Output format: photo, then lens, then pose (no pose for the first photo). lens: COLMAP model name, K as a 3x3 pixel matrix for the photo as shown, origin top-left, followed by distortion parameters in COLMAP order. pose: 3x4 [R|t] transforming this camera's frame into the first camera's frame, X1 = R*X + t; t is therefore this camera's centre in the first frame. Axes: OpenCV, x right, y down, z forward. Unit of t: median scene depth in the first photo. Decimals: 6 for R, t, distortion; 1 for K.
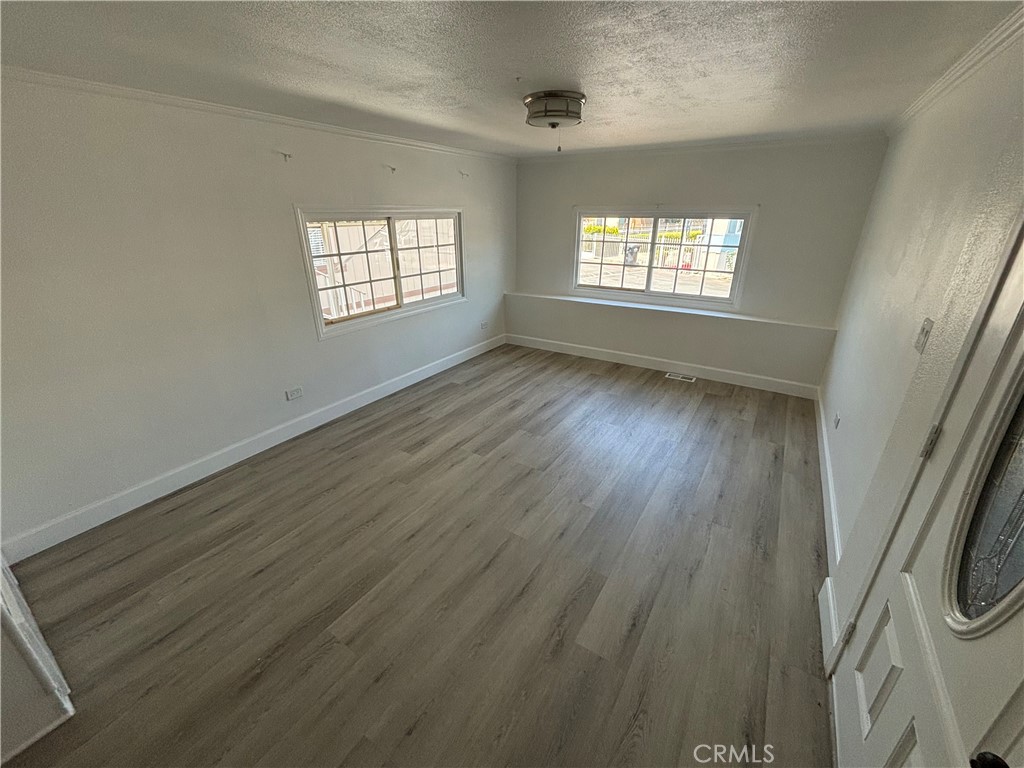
lens RADIAL K [[414.2, 0, 506.4], [0, 414.2, 380.8], [0, 0, 1]] dist [0.002668, 0.000465]
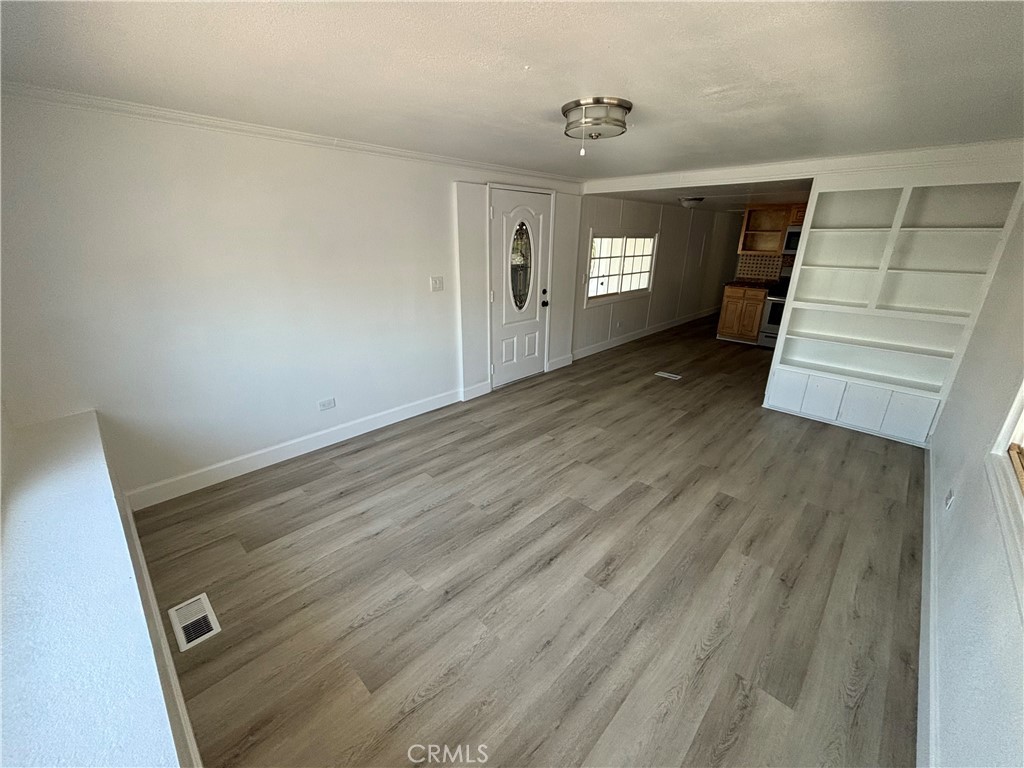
lens RADIAL K [[414.2, 0, 509.7], [0, 414.2, 381.8], [0, 0, 1]] dist [0.002668, 0.000465]
pose [[-0.982526, -0.066234, 0.173944, 0.069323], [0.065618, 0.751281, 0.656712, -0.526584], [-0.174177, 0.656651, -0.733807, 1.322588]]
